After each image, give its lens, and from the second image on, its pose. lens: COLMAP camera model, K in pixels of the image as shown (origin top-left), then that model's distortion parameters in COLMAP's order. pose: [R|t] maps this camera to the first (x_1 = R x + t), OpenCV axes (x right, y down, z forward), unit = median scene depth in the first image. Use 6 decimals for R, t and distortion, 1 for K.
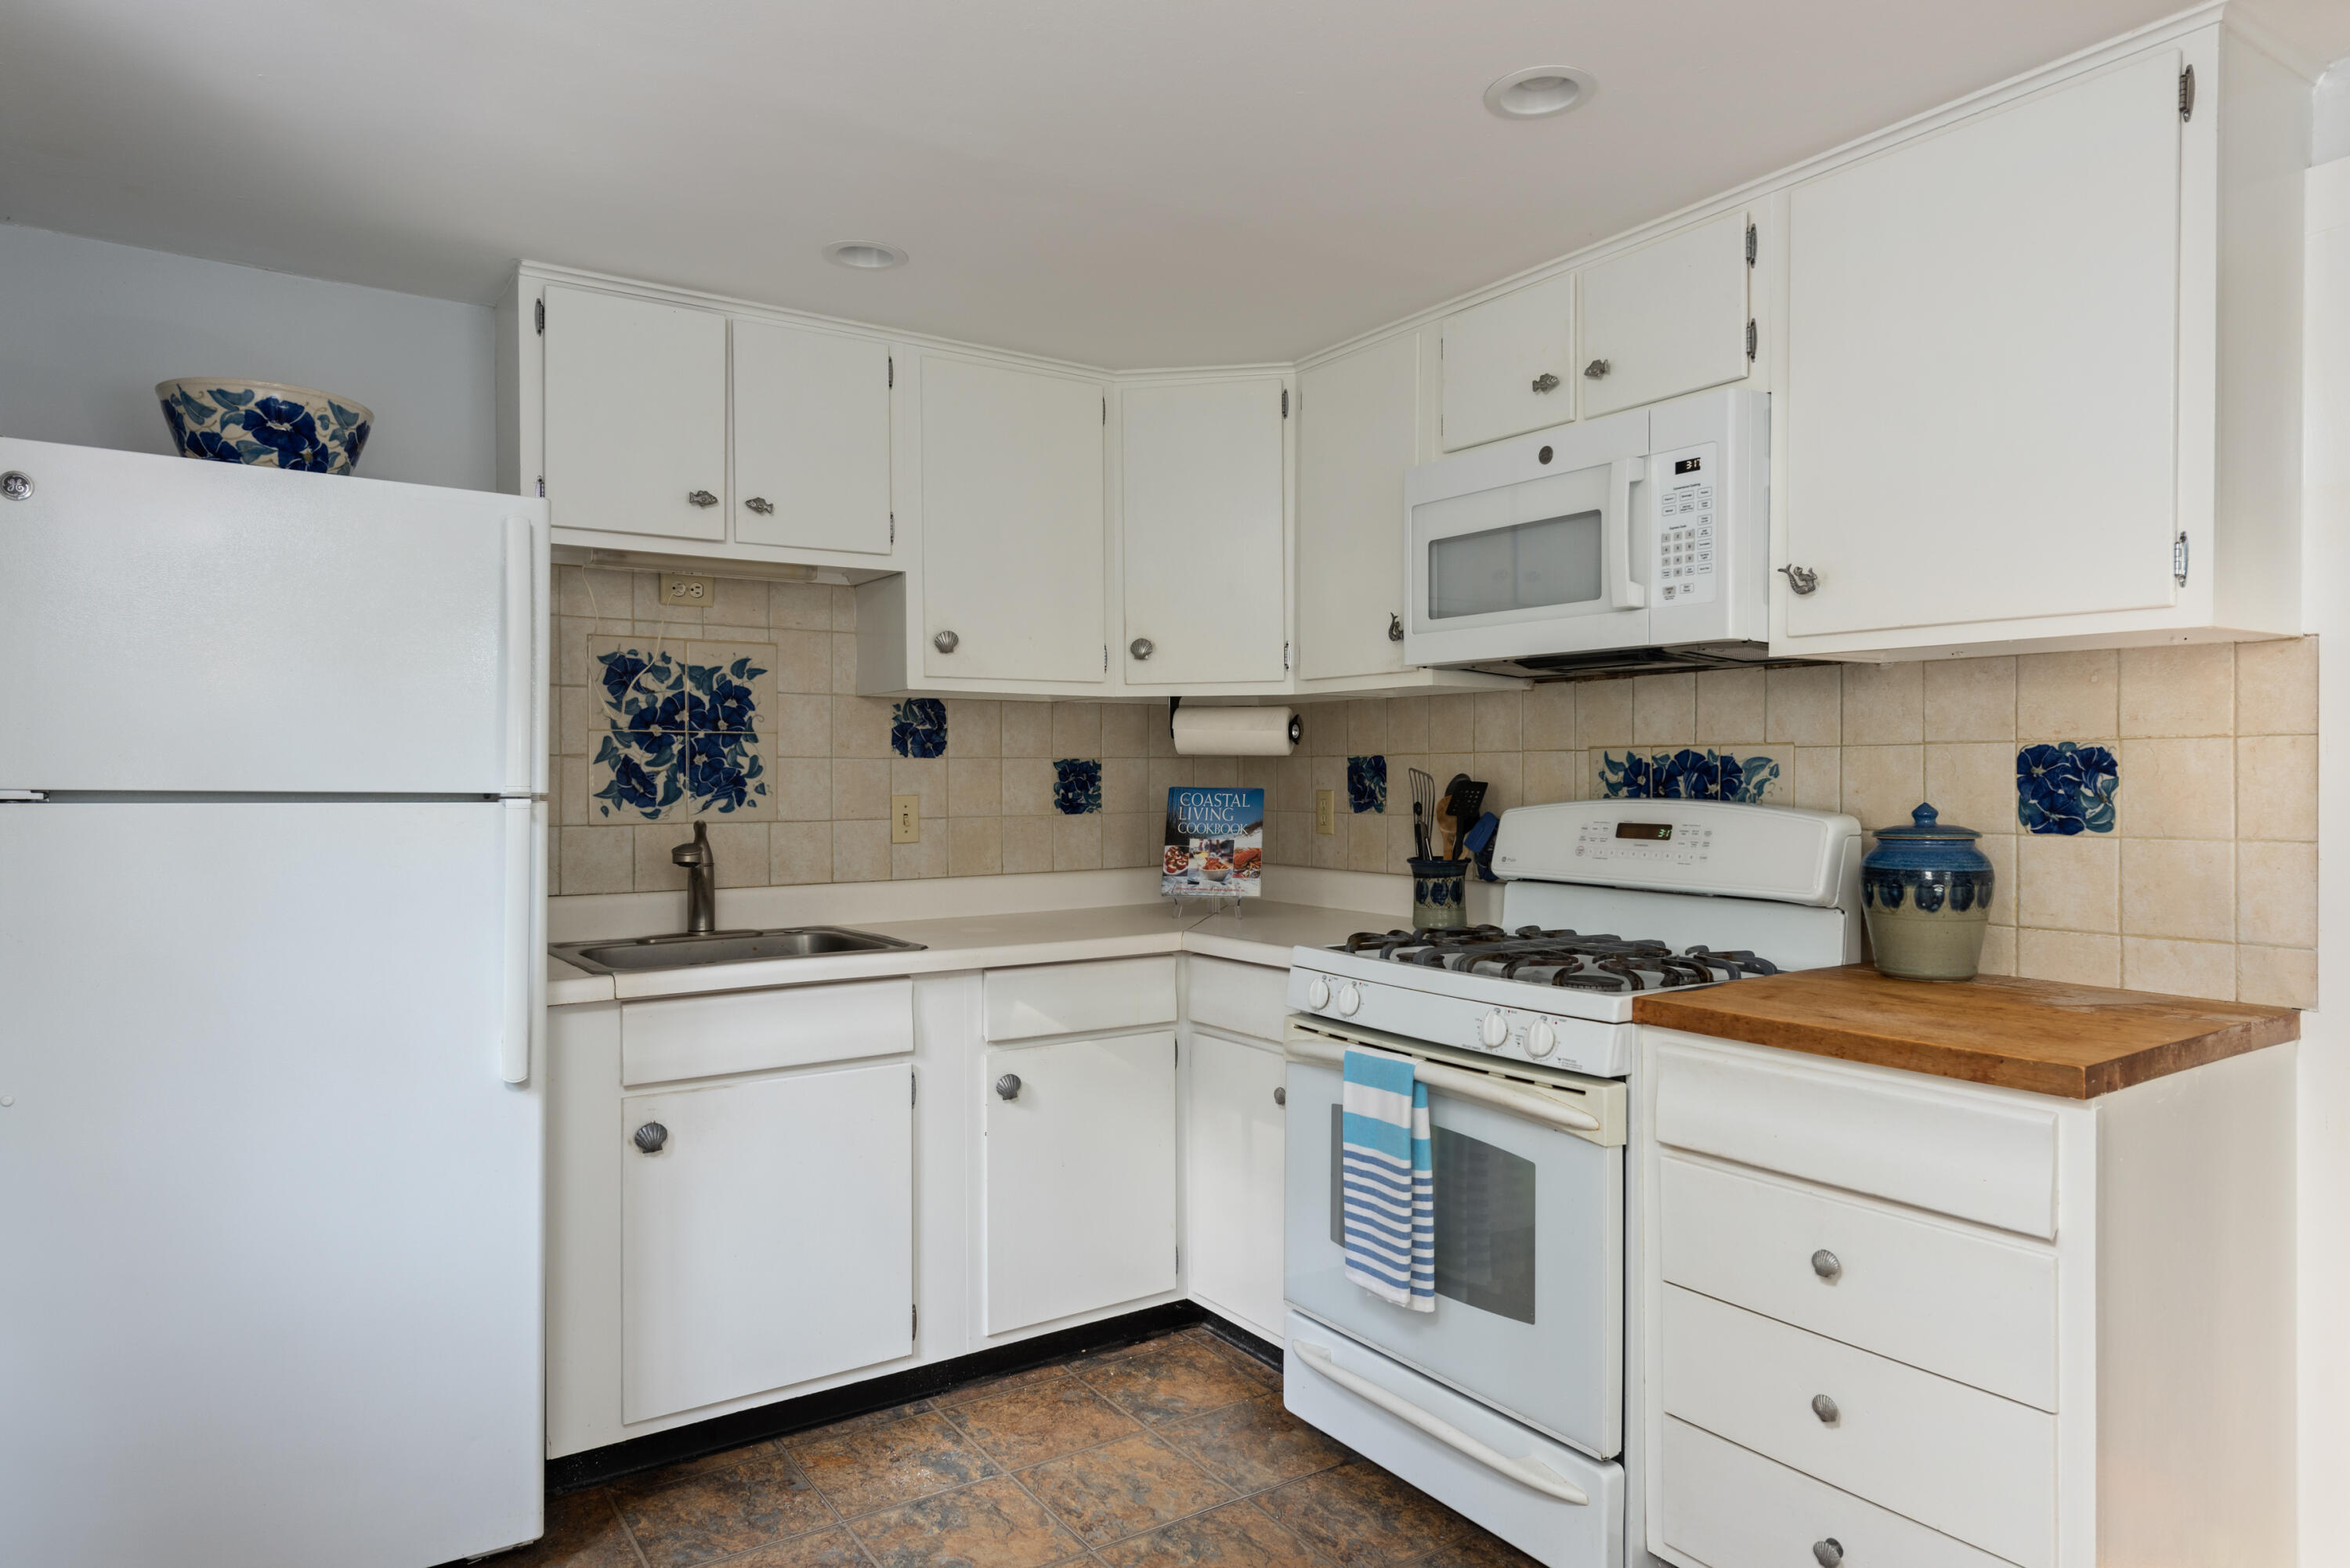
lens RADIAL K [[1434.1, 0, 1175.0], [0, 1434.1, 784.0], [0, 0, 1]] dist [0.017036, -0.001626]
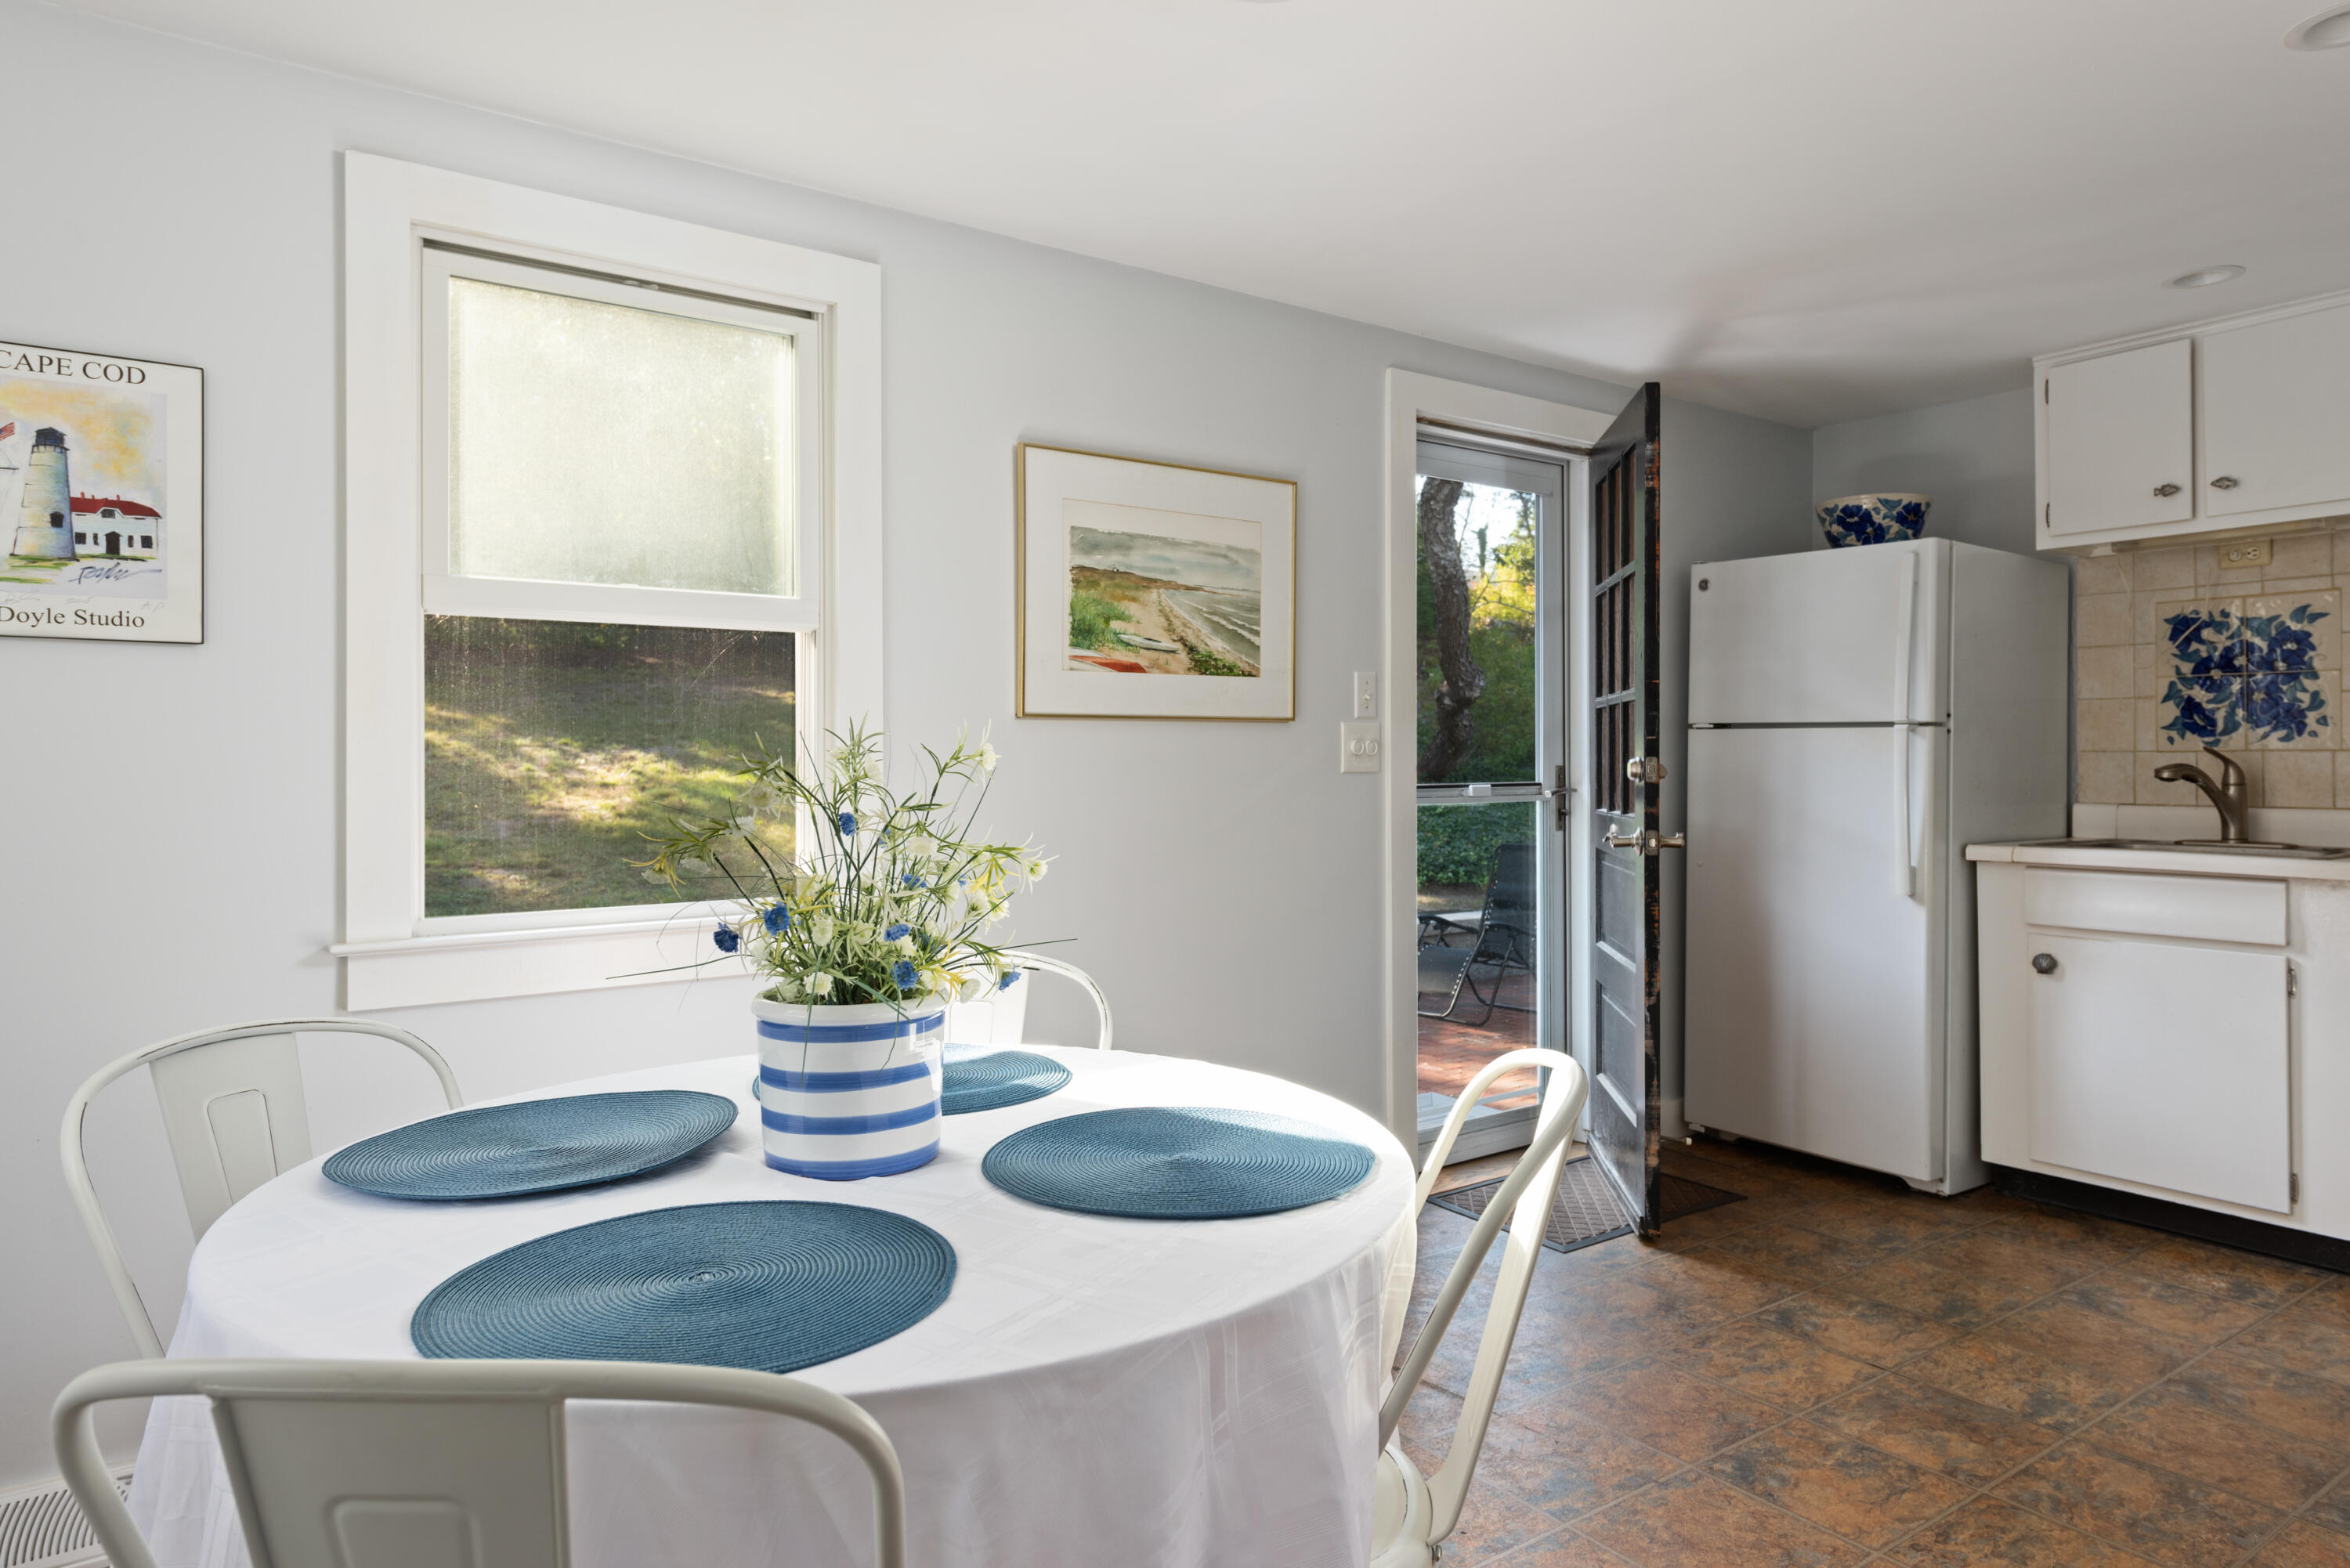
lens RADIAL K [[1434.1, 0, 1175.0], [0, 1434.1, 784.0], [0, 0, 1]] dist [0.017036, -0.001626]
pose [[0.027898, 0.016285, -0.999478, 0.843813], [-0.004537, 0.999859, 0.016164, 0.040131], [0.999600, 0.004083, 0.027968, 0.082611]]
